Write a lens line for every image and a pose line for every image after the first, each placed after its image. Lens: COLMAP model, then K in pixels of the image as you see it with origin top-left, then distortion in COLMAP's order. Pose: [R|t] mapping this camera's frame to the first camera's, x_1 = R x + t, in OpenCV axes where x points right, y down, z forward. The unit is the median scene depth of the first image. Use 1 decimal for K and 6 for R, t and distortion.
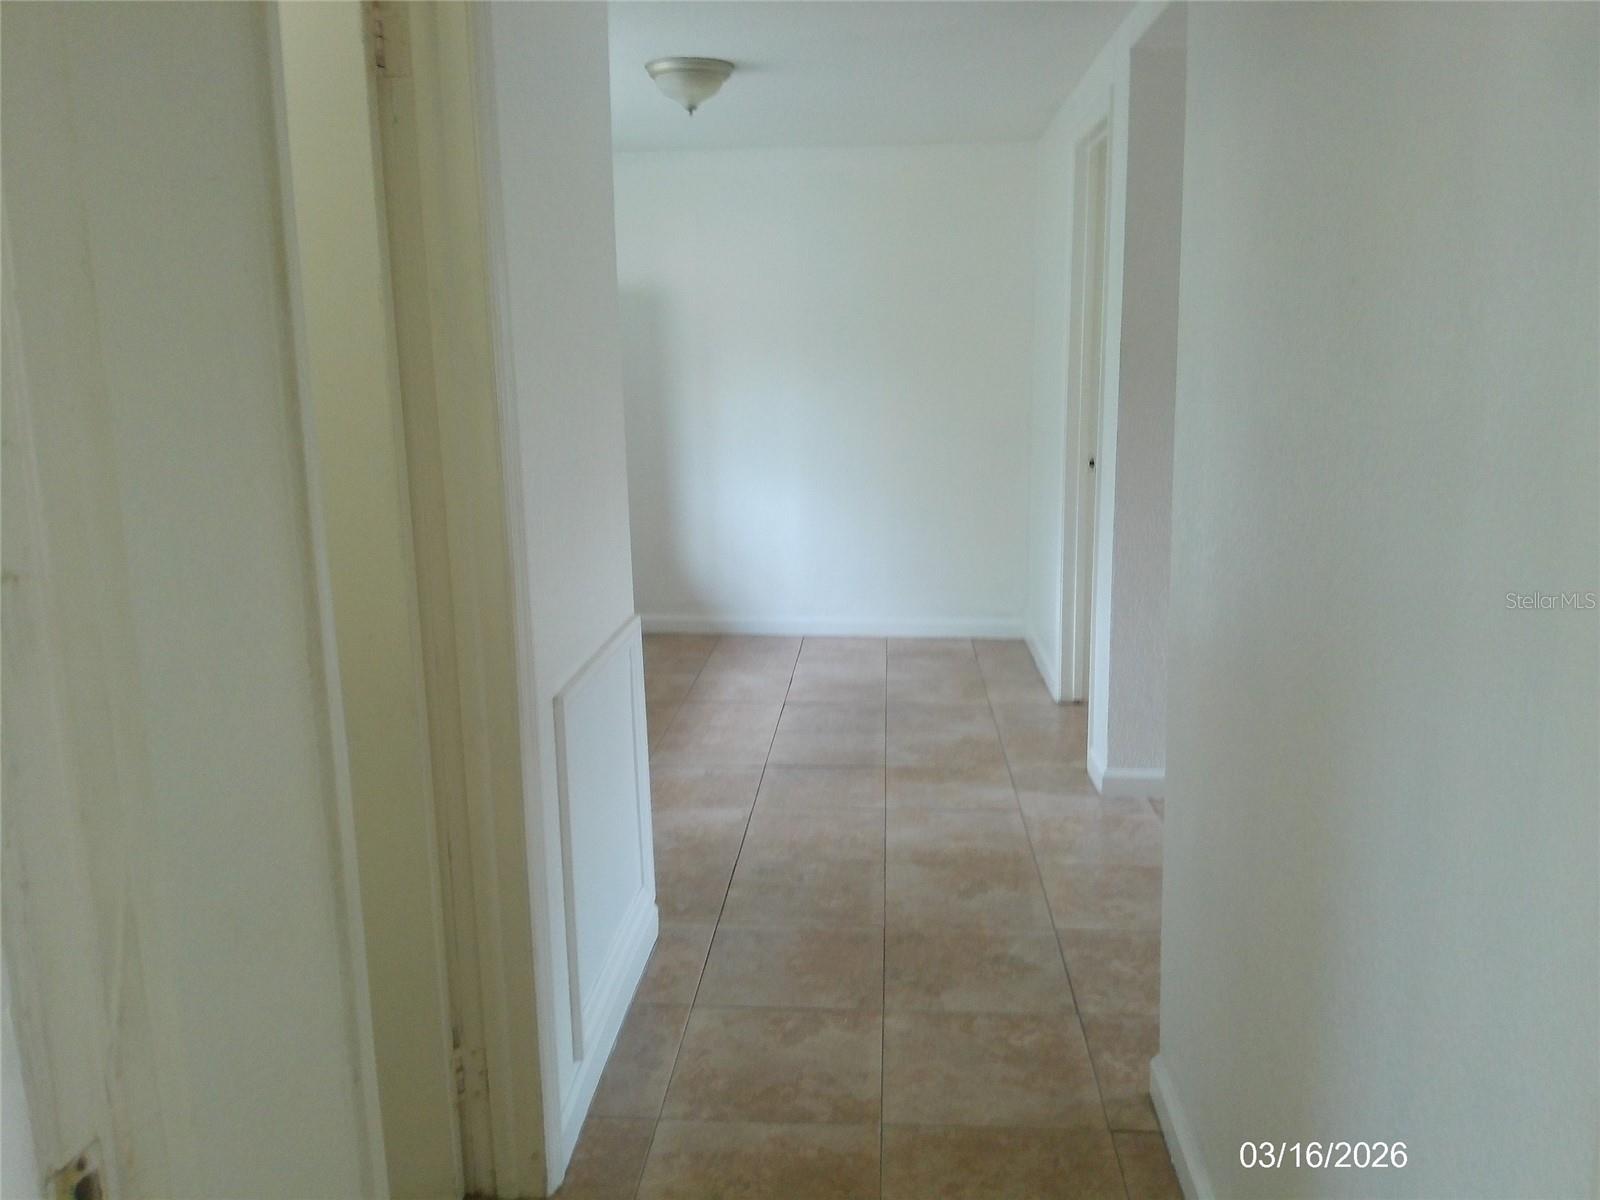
lens RADIAL K [[1305.0, 0, 800.0], [0, 1305.0, 600.0], [0, 0, 1]] dist [0.109326, -0.240156]
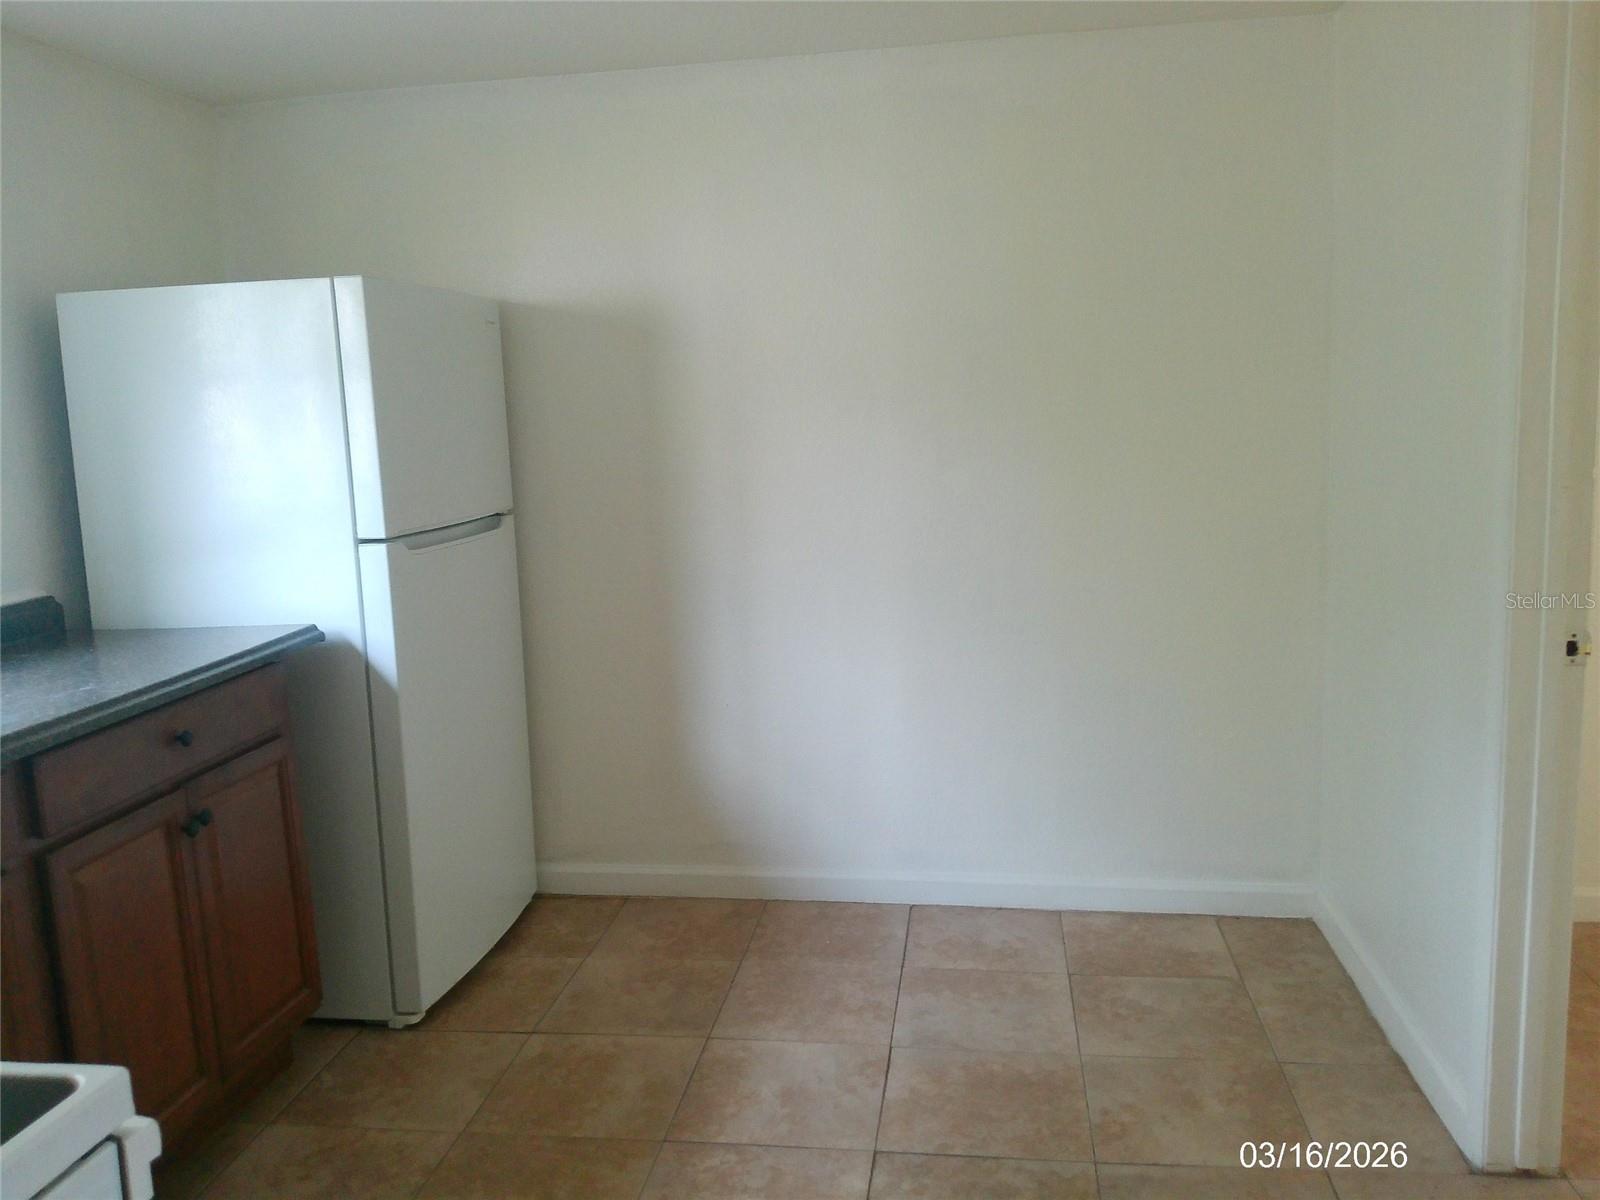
lens RADIAL K [[1300.2, 0, 831.3], [0, 1300.2, 602.8], [0, 0, 1]] dist [0.124246, -0.245319]
pose [[0.997908, -0.018110, -0.062063, 0.006176], [0.015272, 0.998829, -0.045896, -0.092724], [0.062822, 0.044852, 0.997016, 0.497411]]
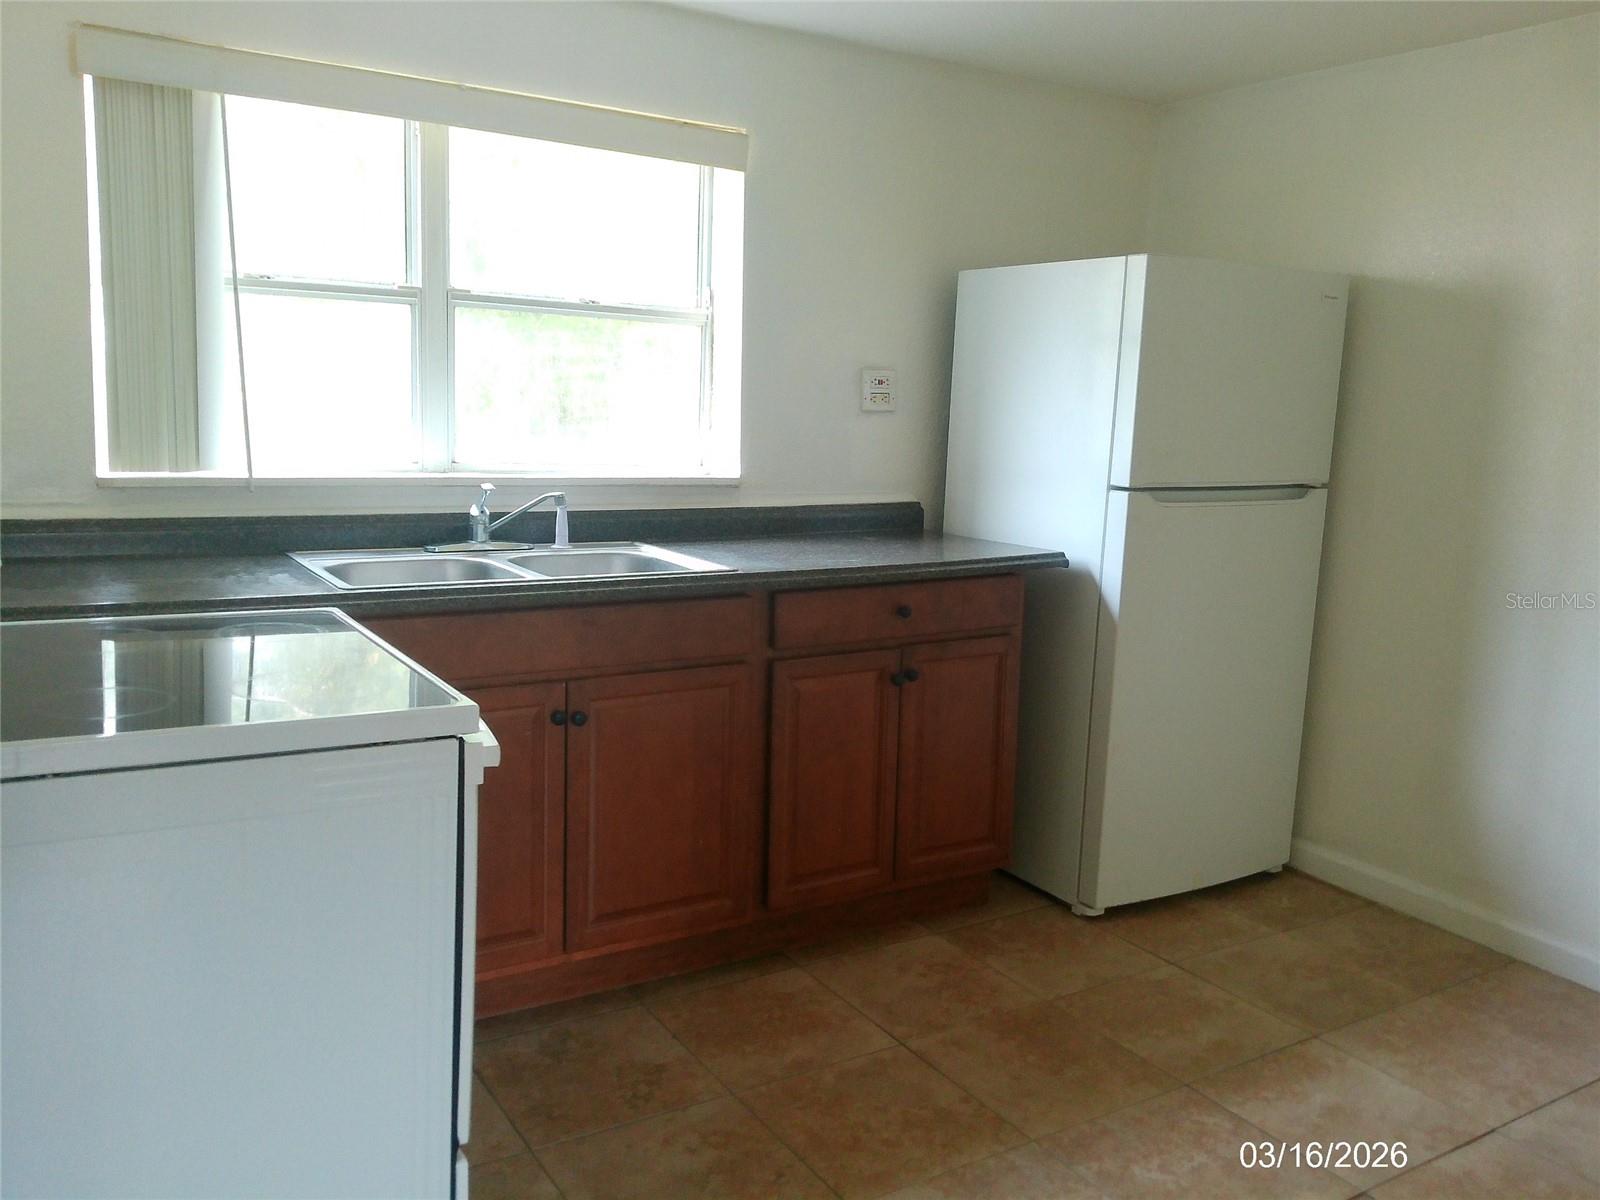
lens RADIAL K [[1306.8, 0, 780.6], [0, 1306.8, 587.8], [0, 0, 1]] dist [0.062561, -0.115267]
pose [[0.588290, 0.155269, -0.793603, 0.183614], [-0.198404, 0.979110, 0.044490, -0.096119], [0.783933, 0.131281, 0.606807, 0.531679]]
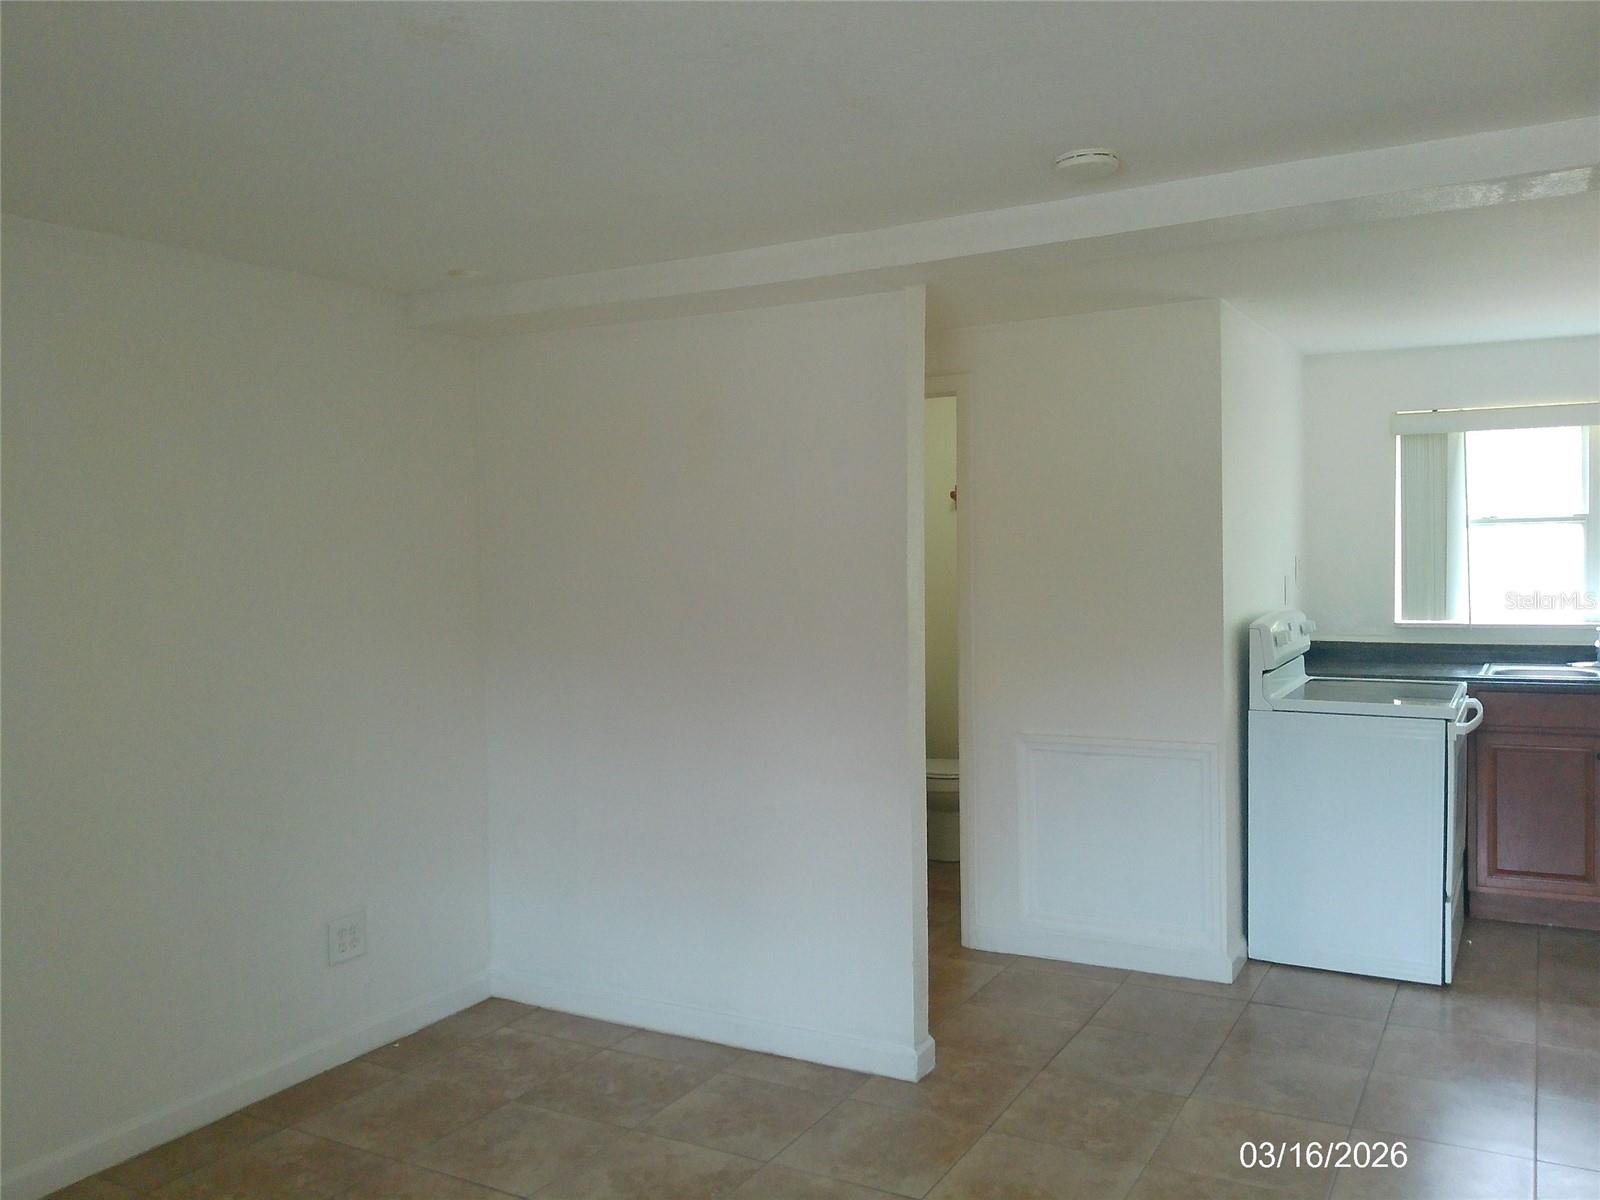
lens RADIAL K [[1305.0, 0, 800.0], [0, 1305.0, 600.0], [0, 0, 1]] dist [0.109326, -0.240156]
pose [[-0.426666, 0.063910, -0.902148, 0.766006], [-0.141131, 0.980575, 0.136214, -0.156771], [0.893330, 0.185439, -0.409359, 0.630569]]
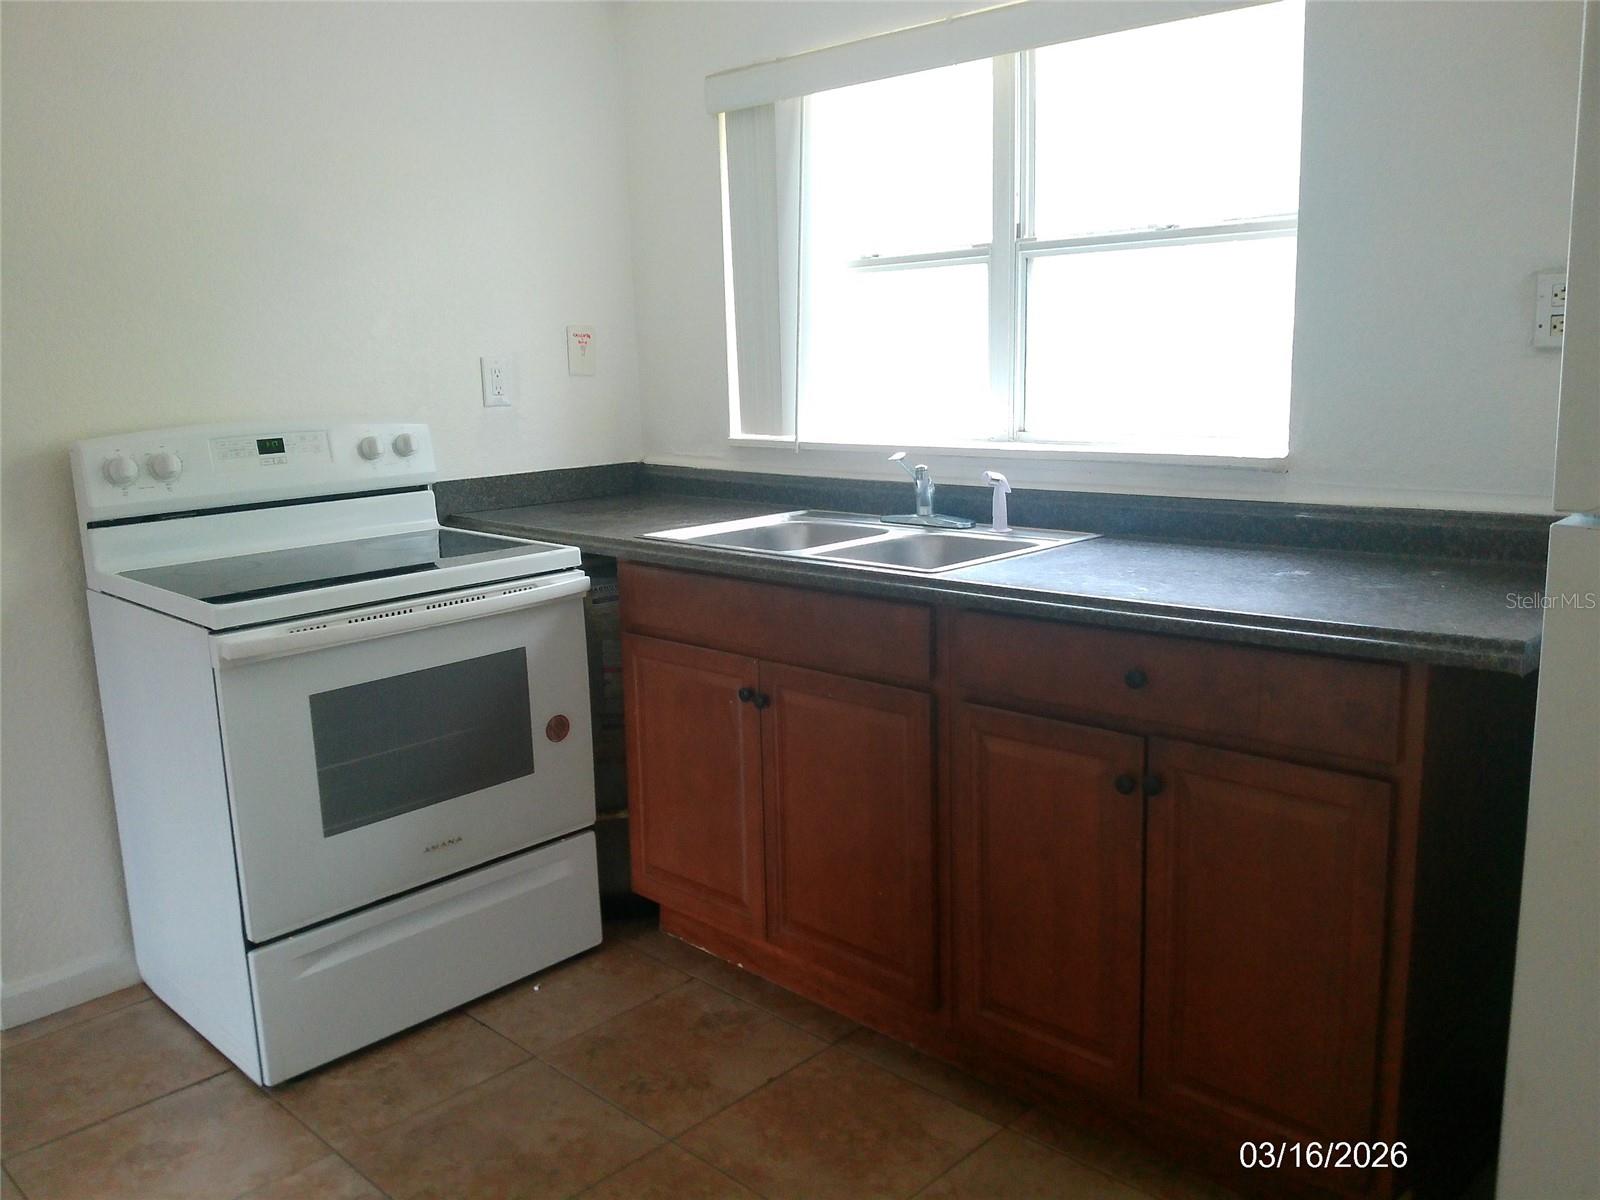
lens RADIAL K [[1300.2, 0, 831.3], [0, 1300.2, 602.8], [0, 0, 1]] dist [0.124246, -0.245319]
pose [[-0.641500, 0.176642, -0.746509, 0.079090], [-0.107761, 0.942728, 0.315676, -0.193470], [0.759516, 0.282951, -0.585725, 1.060208]]
